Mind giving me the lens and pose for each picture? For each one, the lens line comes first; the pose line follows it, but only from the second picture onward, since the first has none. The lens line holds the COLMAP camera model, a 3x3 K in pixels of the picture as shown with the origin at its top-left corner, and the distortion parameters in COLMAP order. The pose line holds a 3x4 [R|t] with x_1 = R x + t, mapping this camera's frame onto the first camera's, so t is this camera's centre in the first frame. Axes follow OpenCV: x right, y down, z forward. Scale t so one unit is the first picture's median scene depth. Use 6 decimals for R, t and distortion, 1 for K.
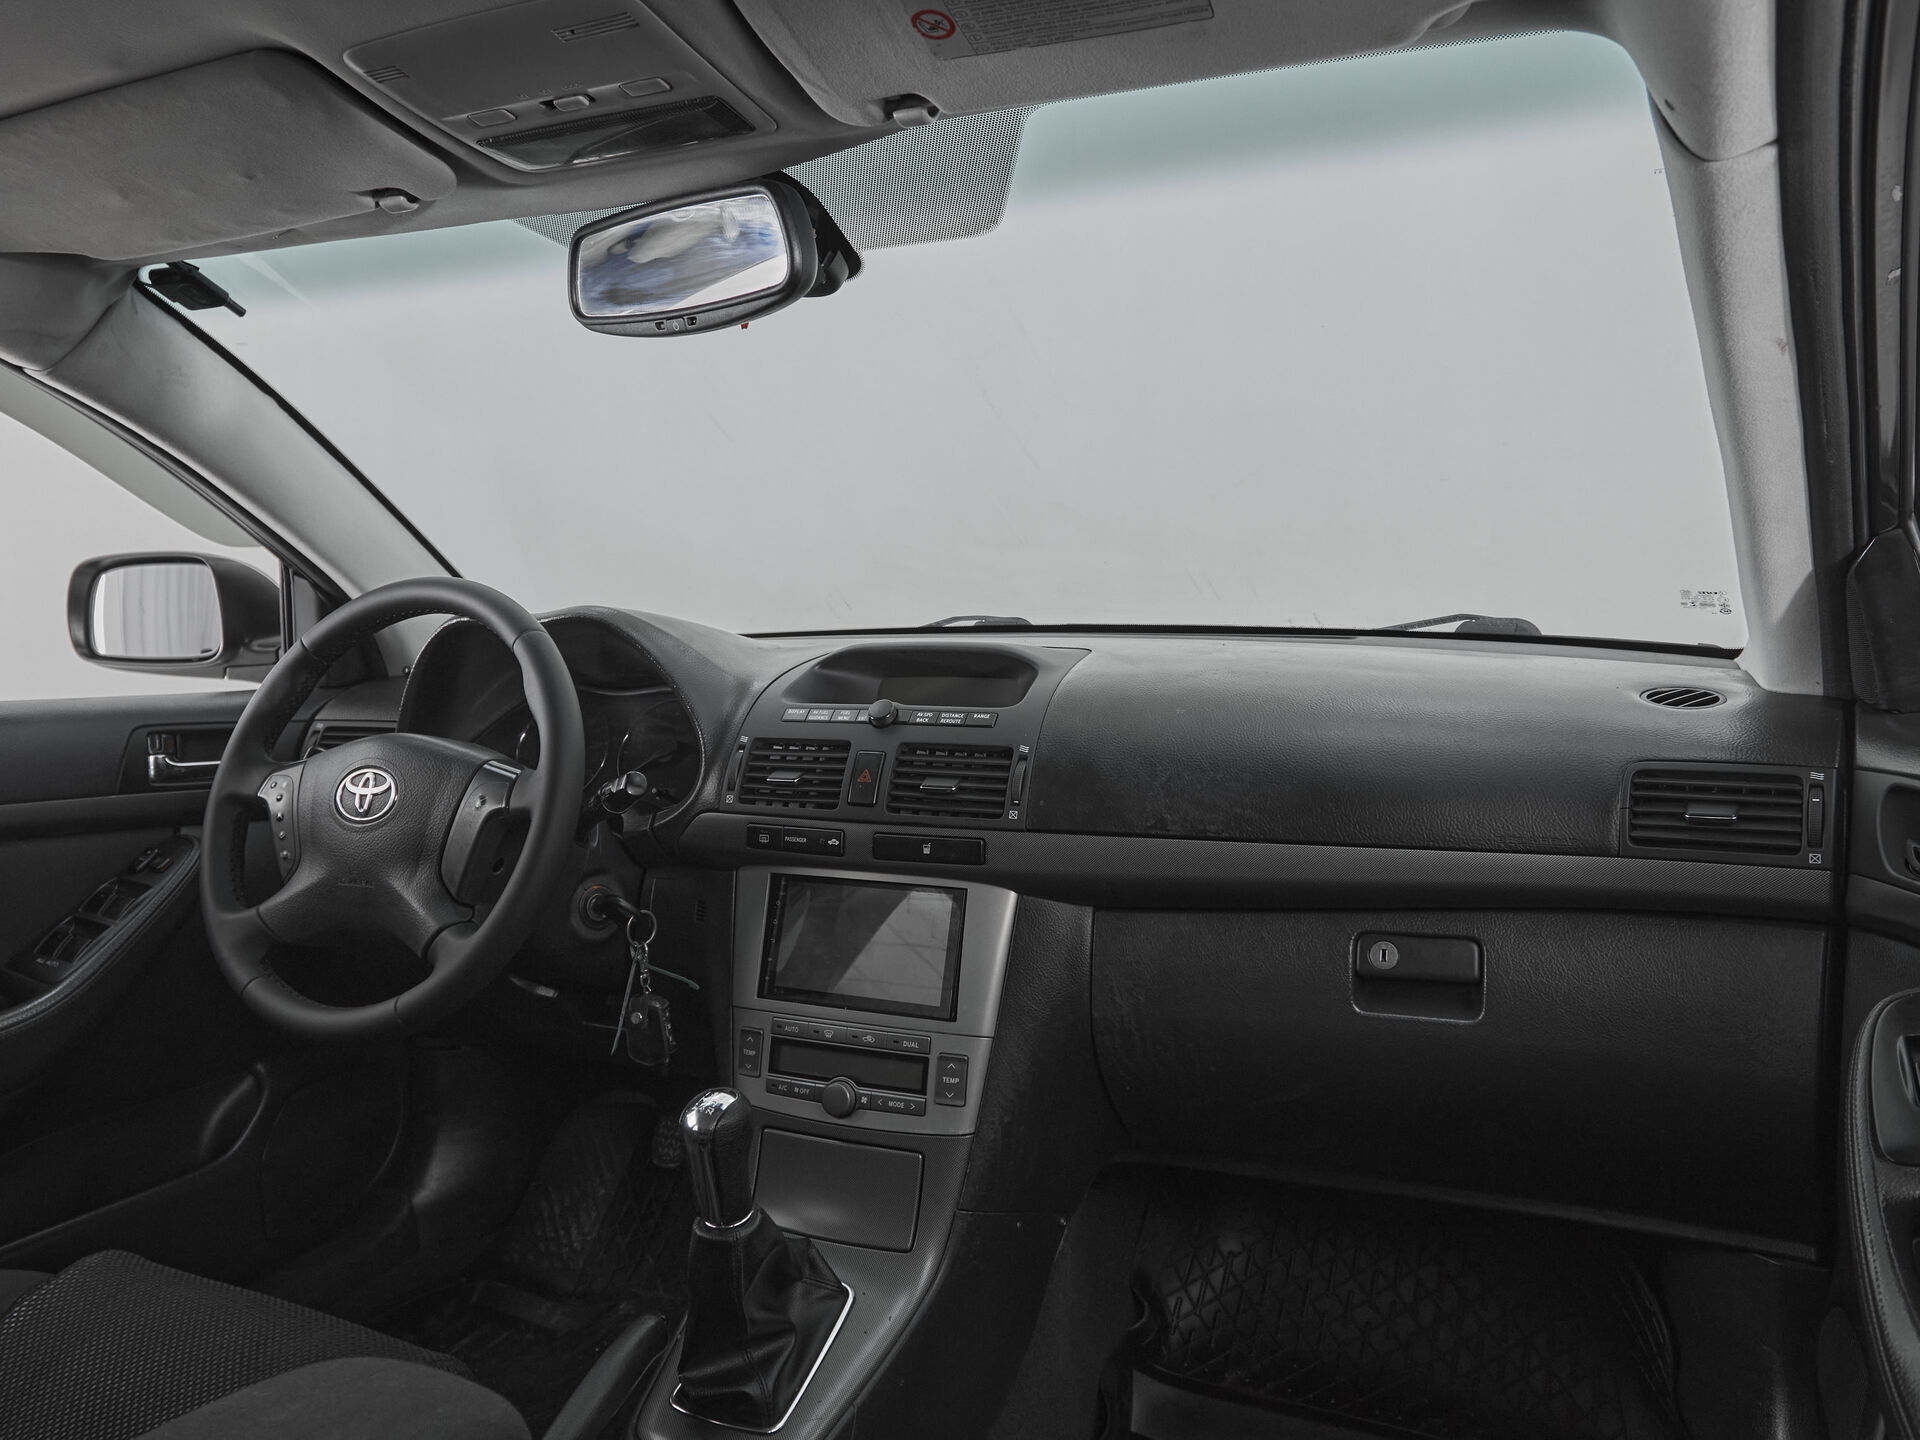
lens RADIAL K [[1359.0, 0, 934.9], [0, 1359.0, 728.8], [0, 0, 1]] dist [-0.004397, 0.013213]
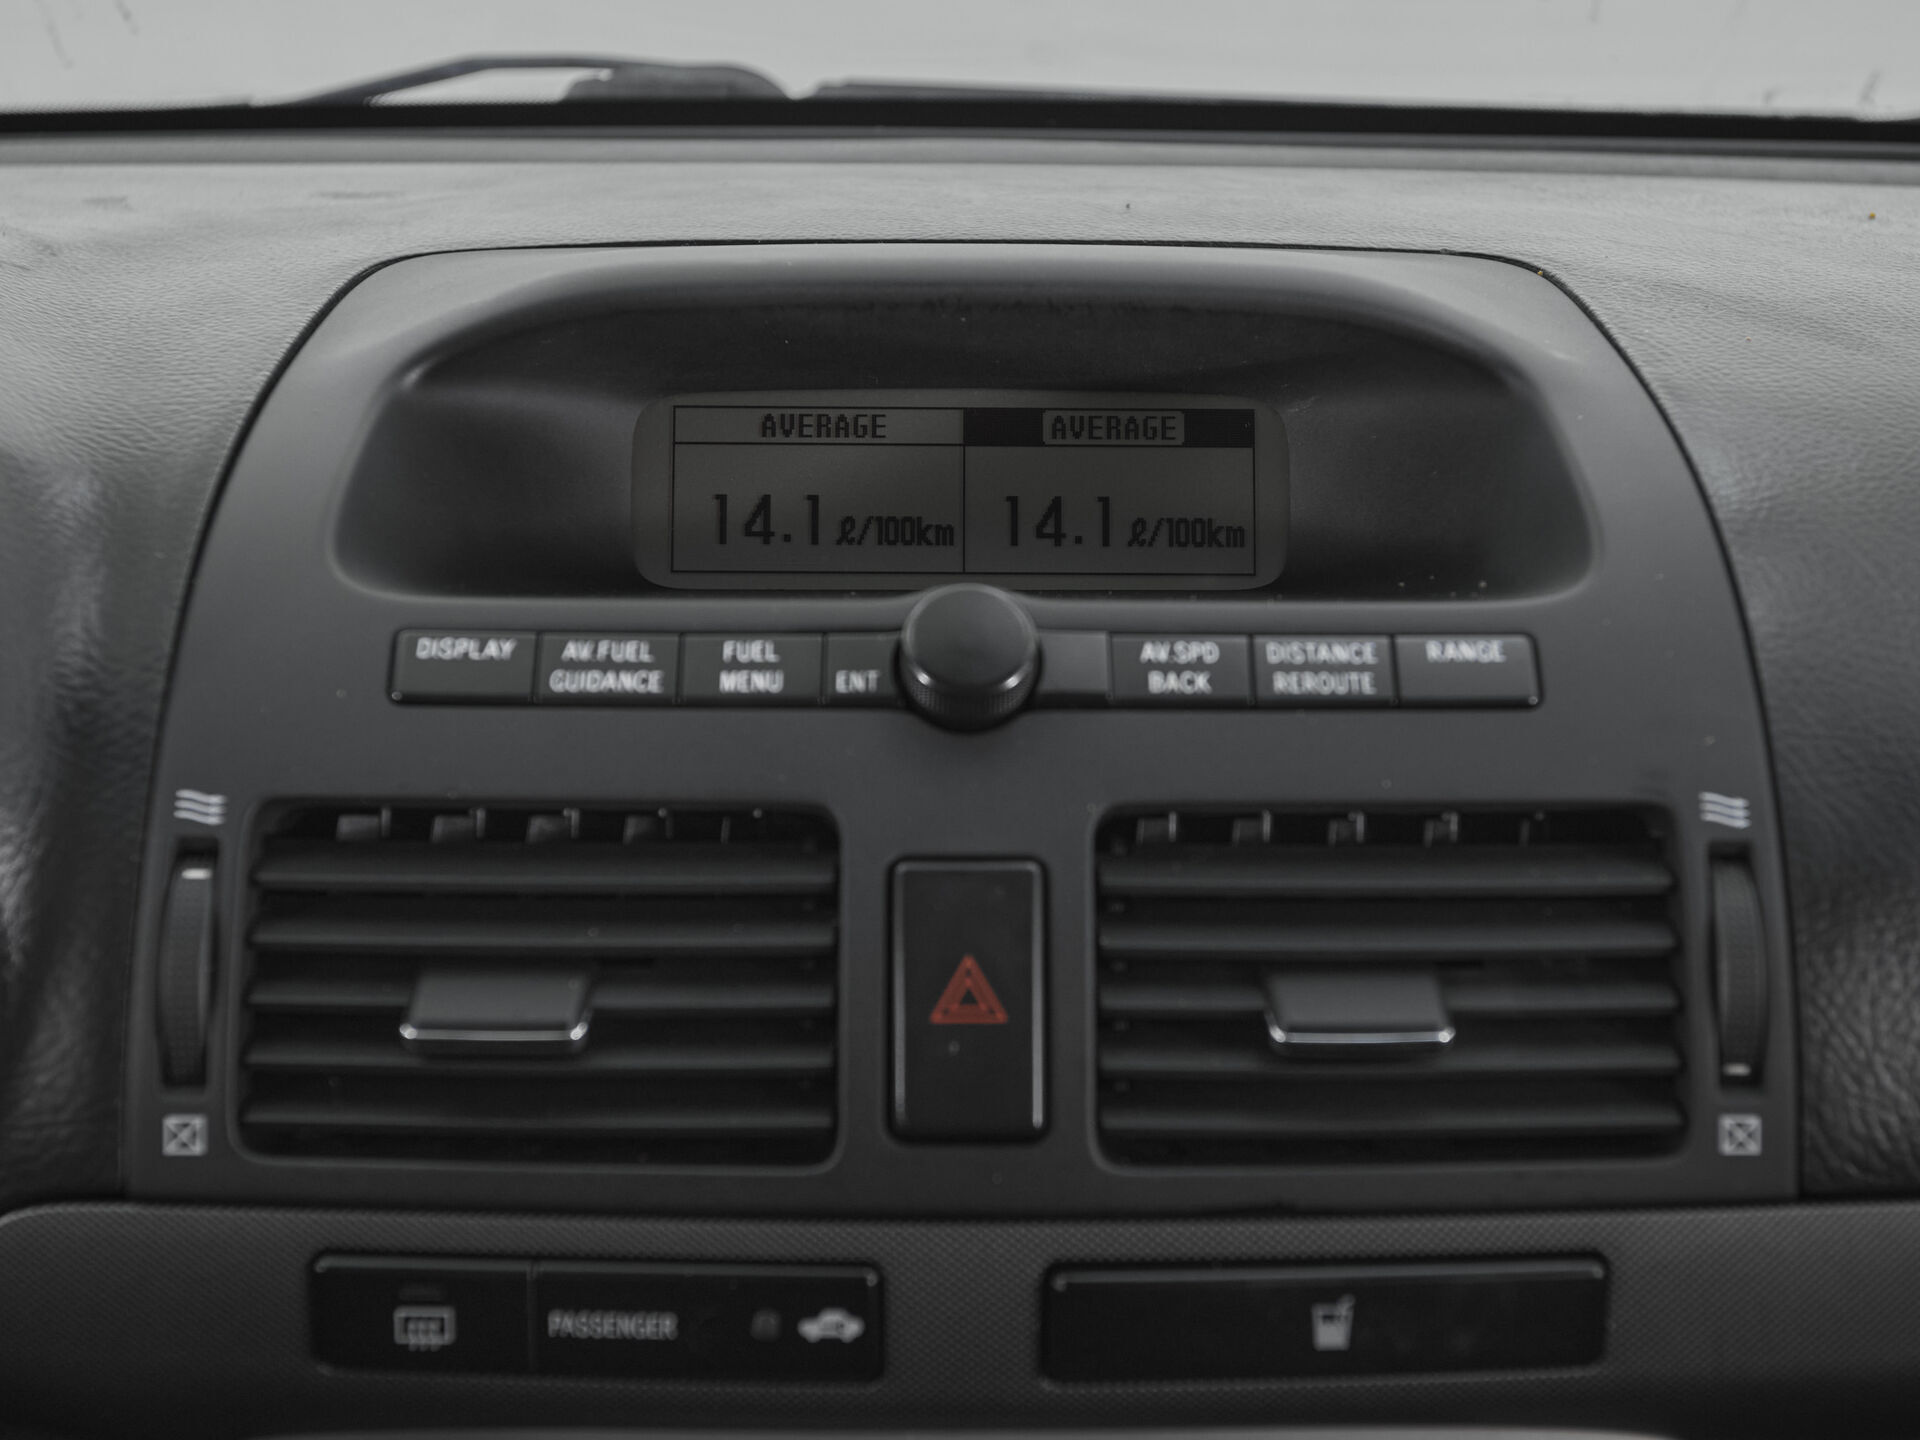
lens RADIAL K [[2806.9, 0, 965.6], [0, 2806.9, 814.9], [0, 0, 1]] dist [0.036360, 0.000000]
pose [[0.906764, -0.111023, 0.406758, -0.218257], [0.022294, 0.975985, 0.216692, -0.081374], [-0.421048, -0.187421, 0.887464, 0.632394]]
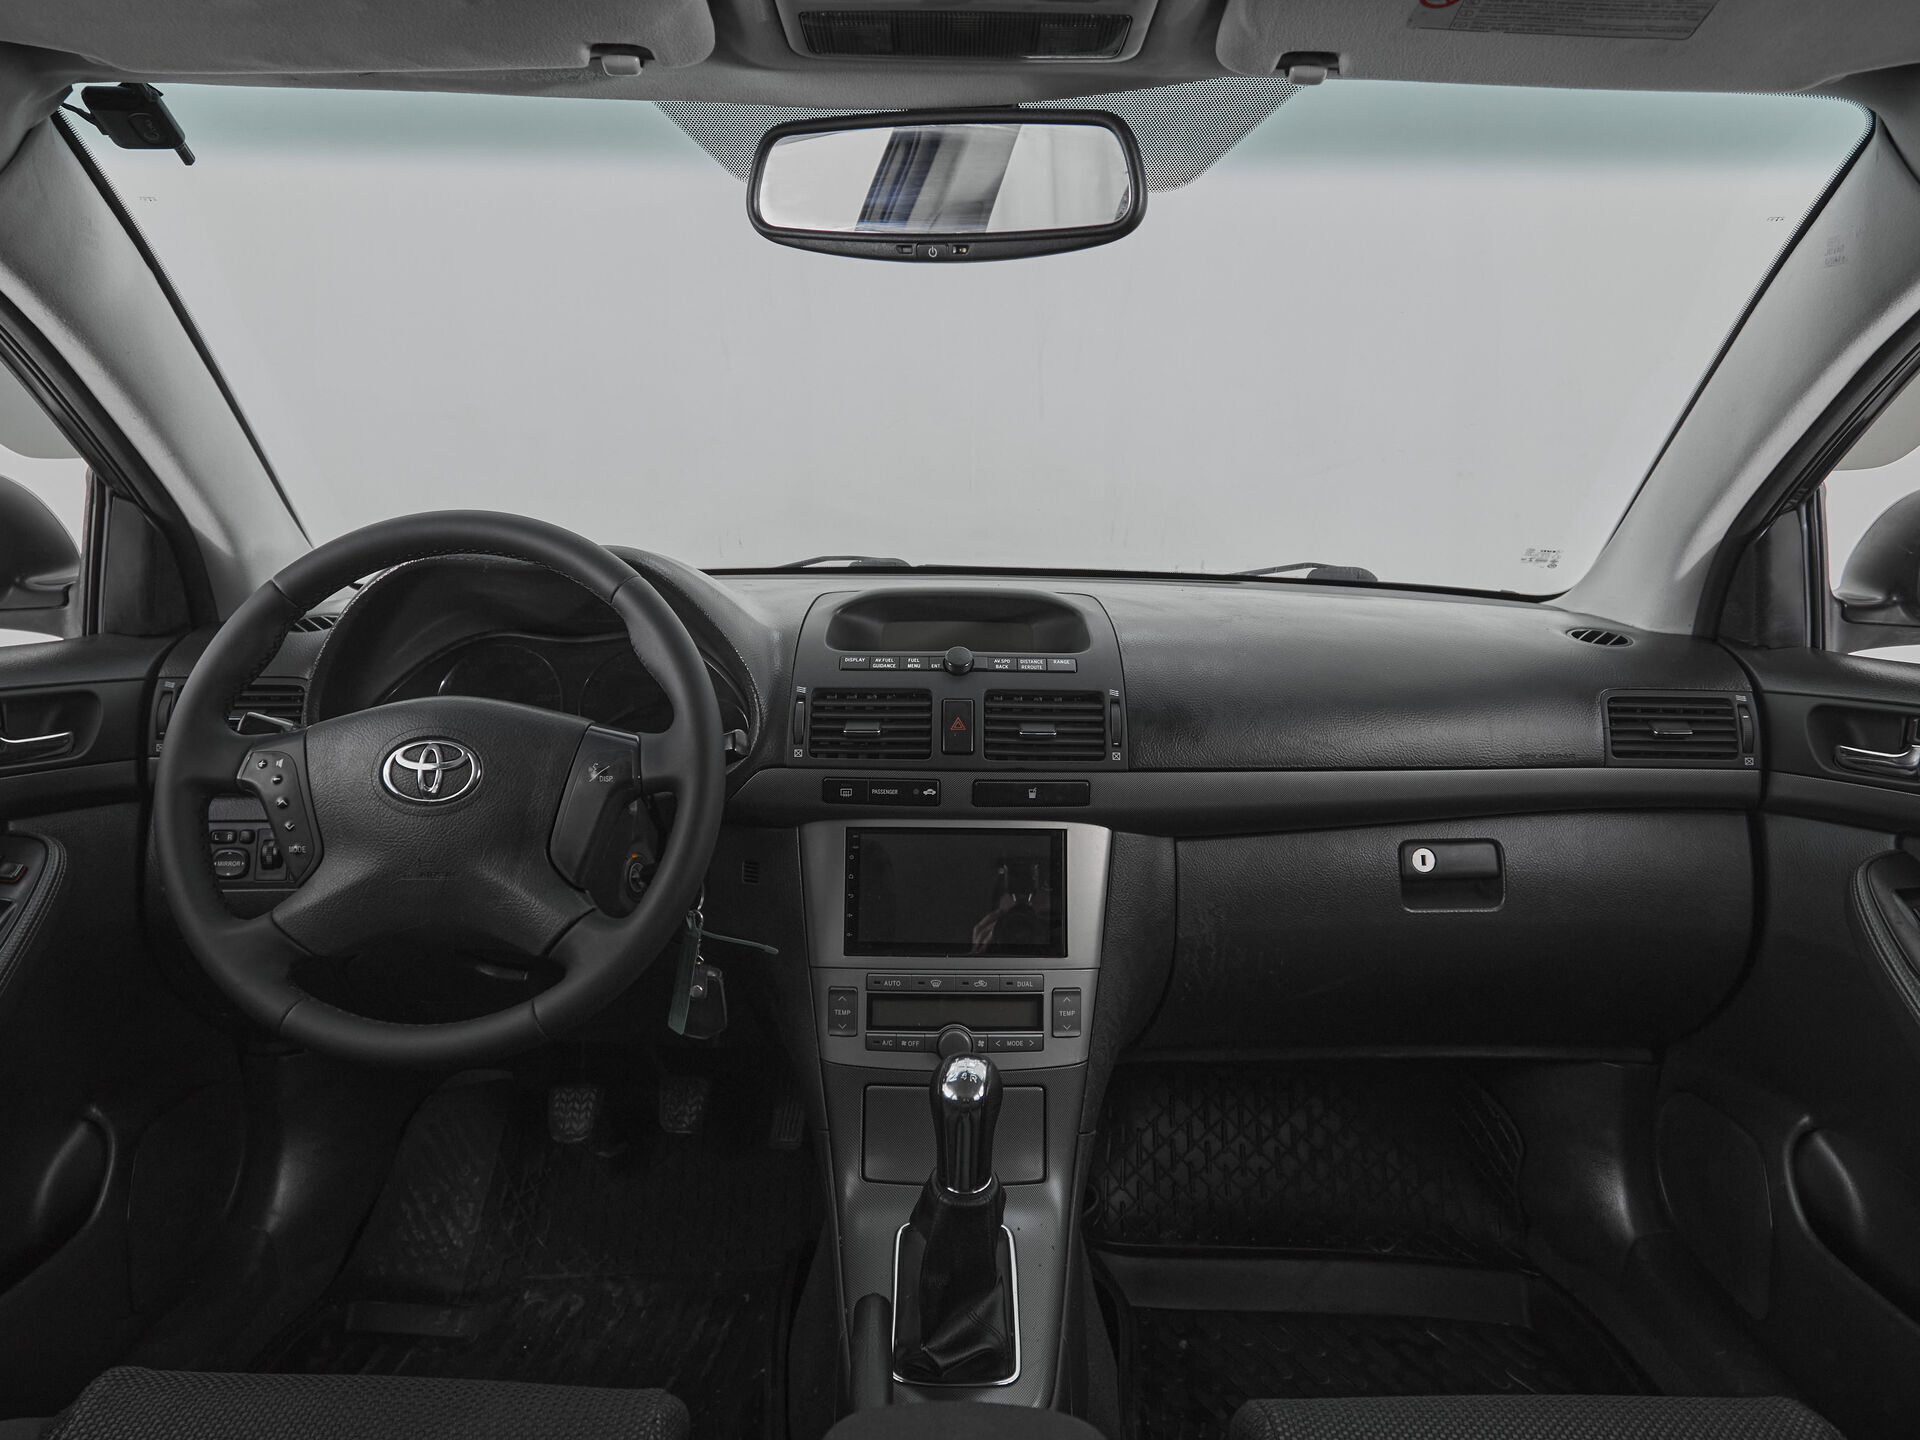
lens RADIAL K [[1269.1, 0, 940.2], [0, 1269.1, 723.4], [0, 0, 1]] dist [0.003539, -0.007110]
pose [[0.913969, -0.040104, 0.403798, -0.438588], [0.016925, 0.998006, 0.060809, -0.022709], [-0.405432, -0.048744, 0.912825, 0.154010]]
